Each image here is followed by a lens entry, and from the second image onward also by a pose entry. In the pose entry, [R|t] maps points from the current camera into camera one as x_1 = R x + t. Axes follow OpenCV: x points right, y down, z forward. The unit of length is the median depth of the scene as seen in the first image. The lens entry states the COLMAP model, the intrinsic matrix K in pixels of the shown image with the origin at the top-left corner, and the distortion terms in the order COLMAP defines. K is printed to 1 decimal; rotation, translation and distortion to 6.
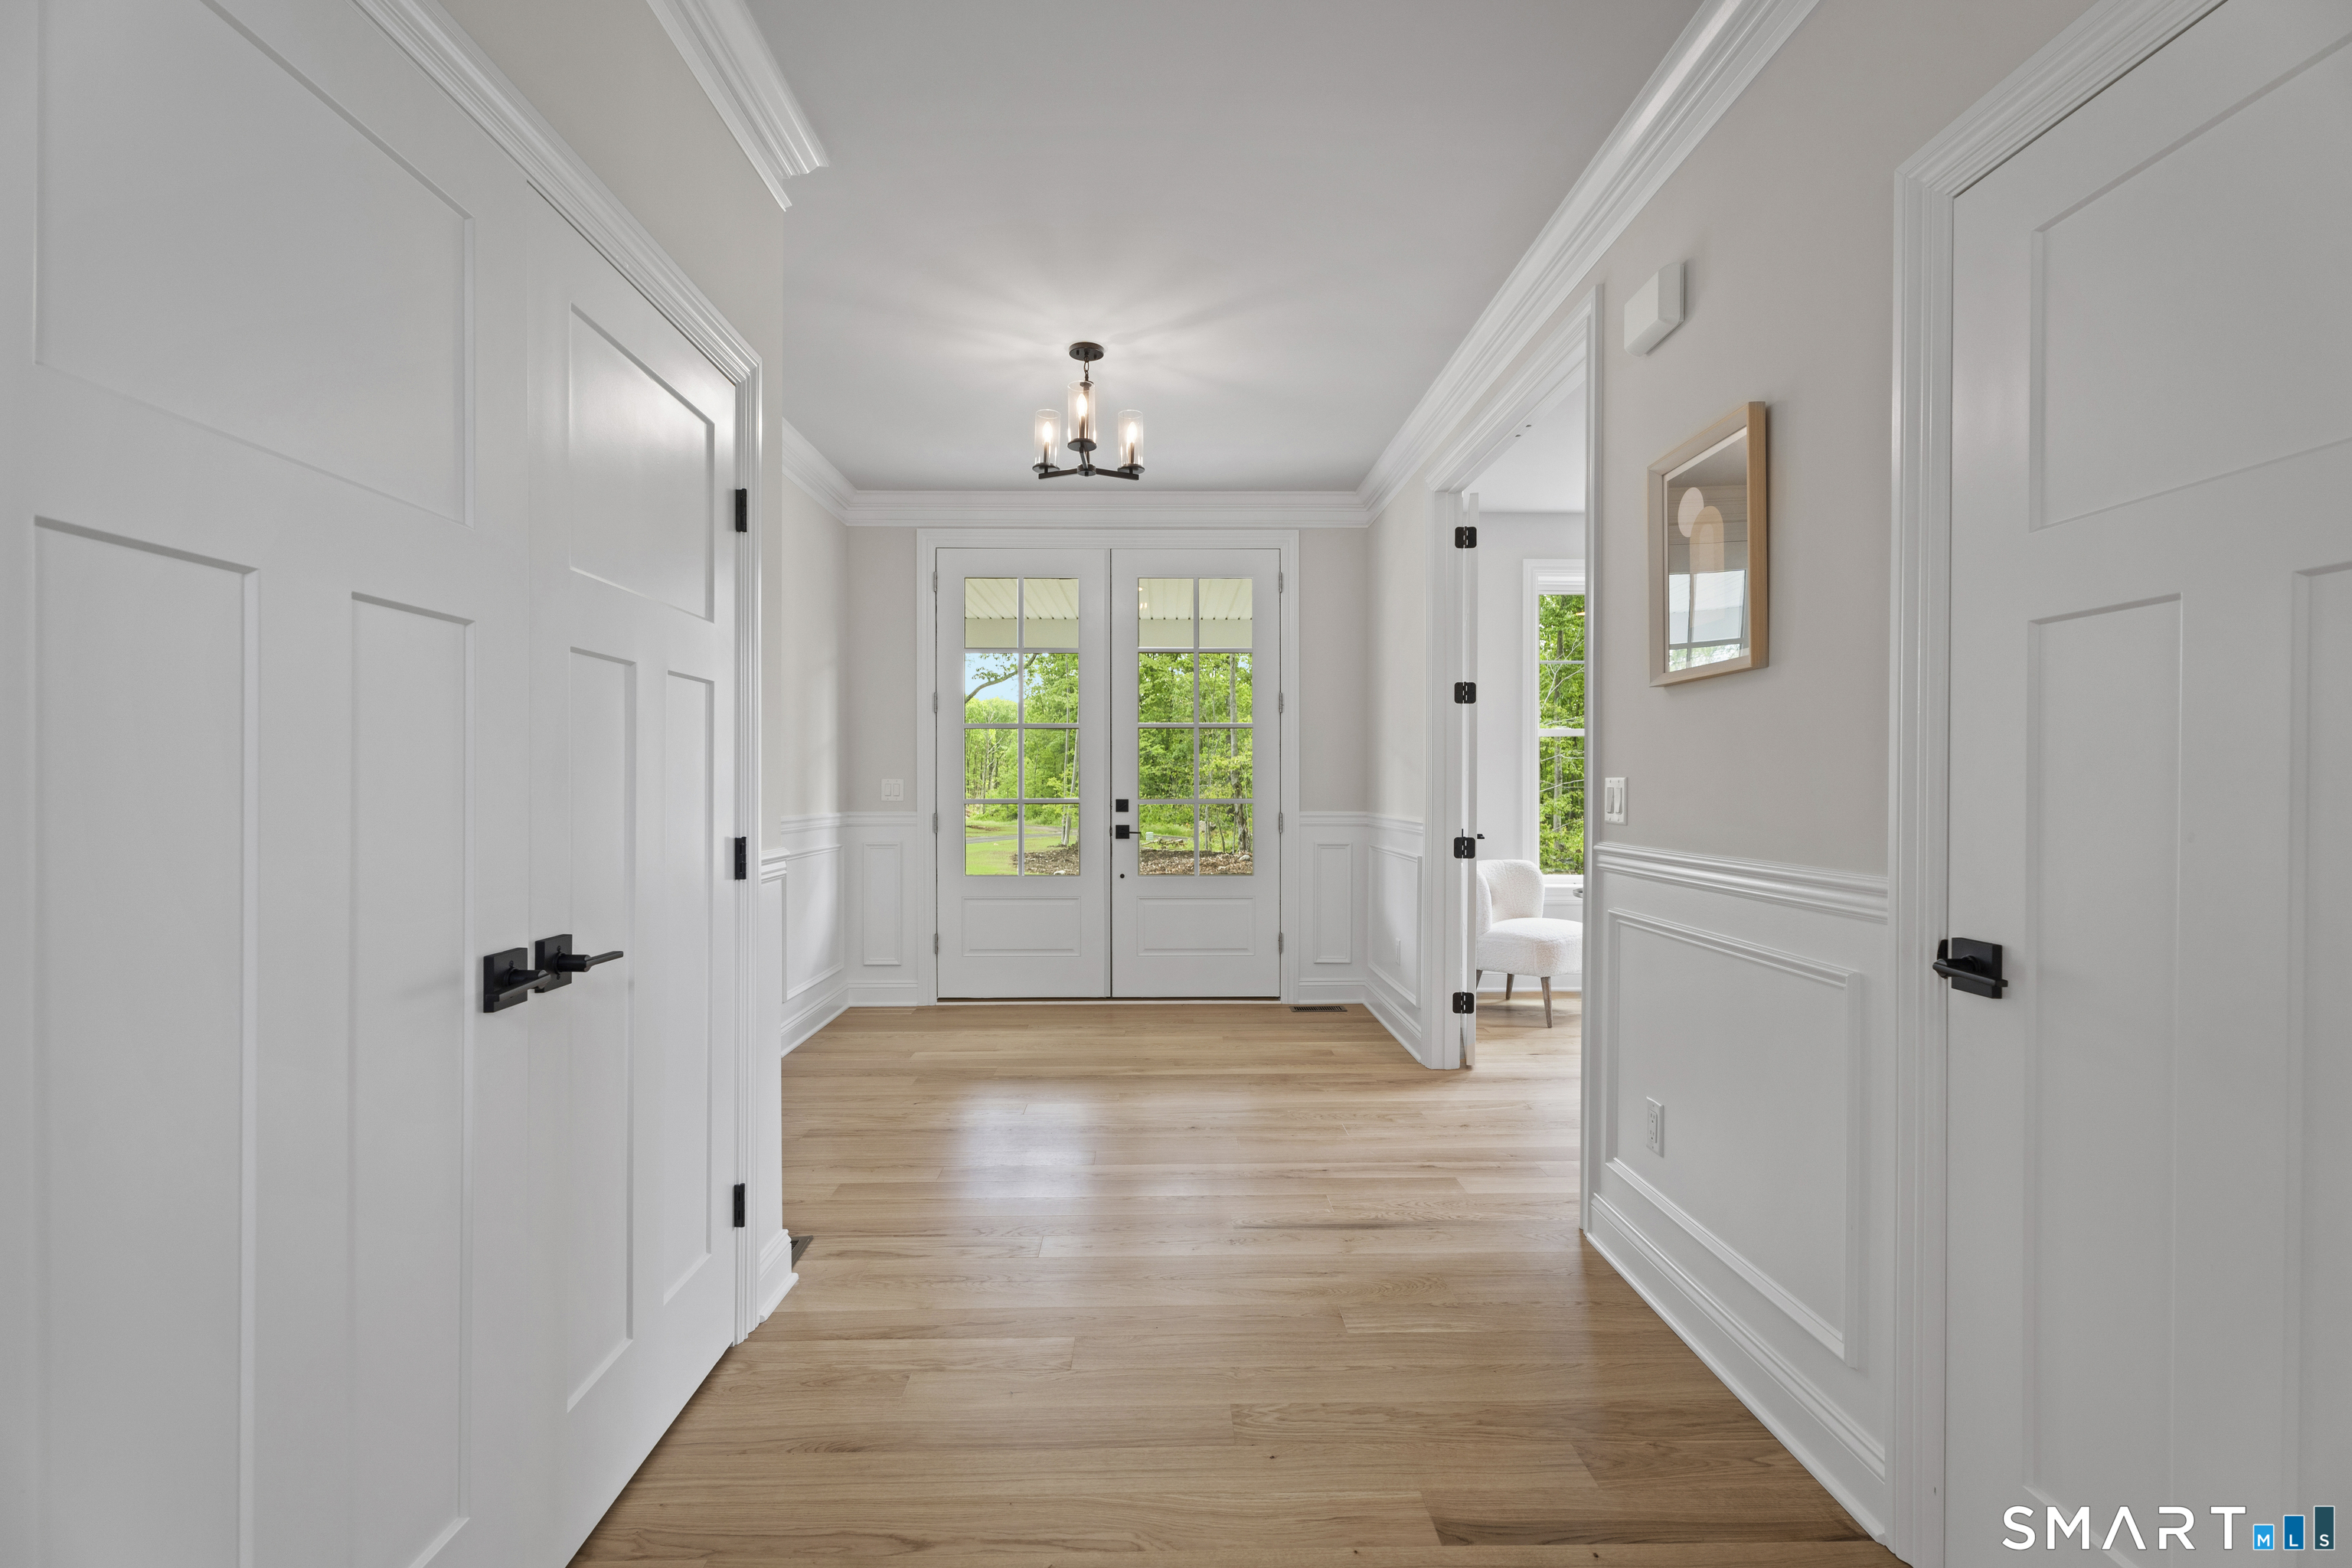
lens RADIAL K [[1045.9, 0, 1175.6], [0, 1045.9, 777.7], [0, 0, 1]] dist [-0.003327, 0.000352]
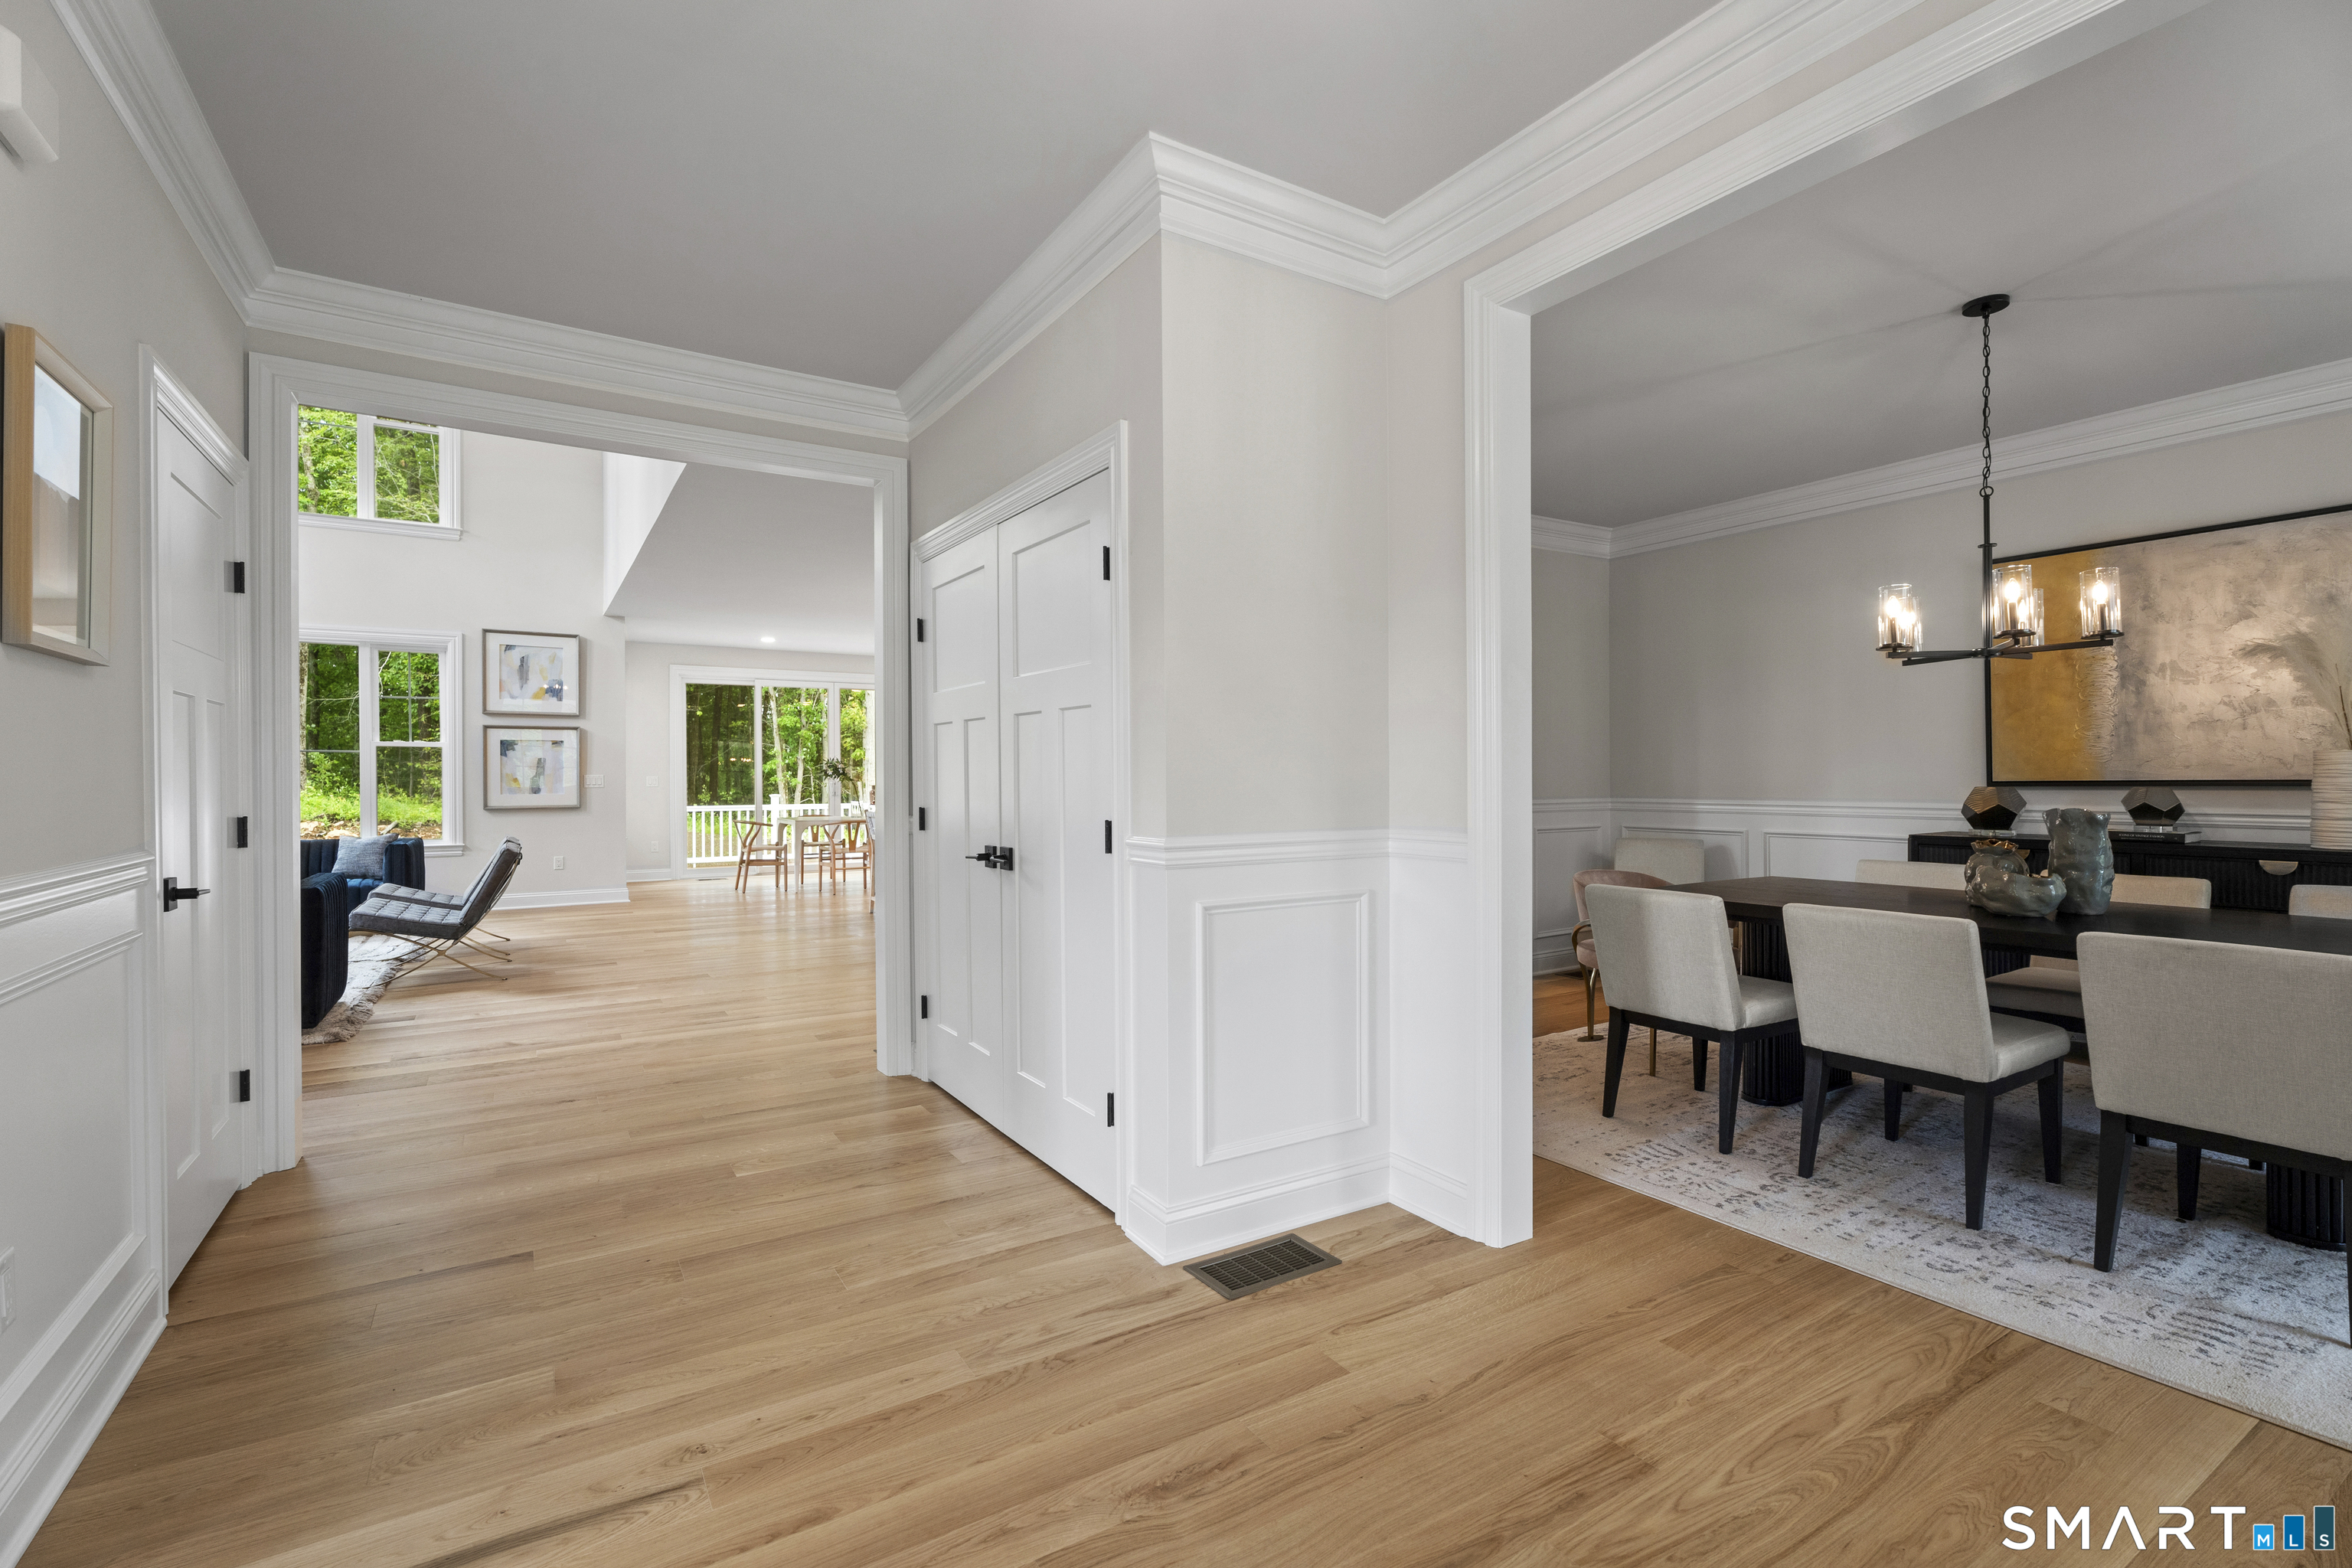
lens RADIAL K [[1045.9, 0, 1175.6], [0, 1045.9, 777.7], [0, 0, 1]] dist [-0.003327, 0.000352]
pose [[-0.856422, -0.000680, -0.516276, 0.171717], [0.003181, 0.999973, -0.006595, 0.012250], [0.516267, -0.007291, -0.856397, 2.101427]]
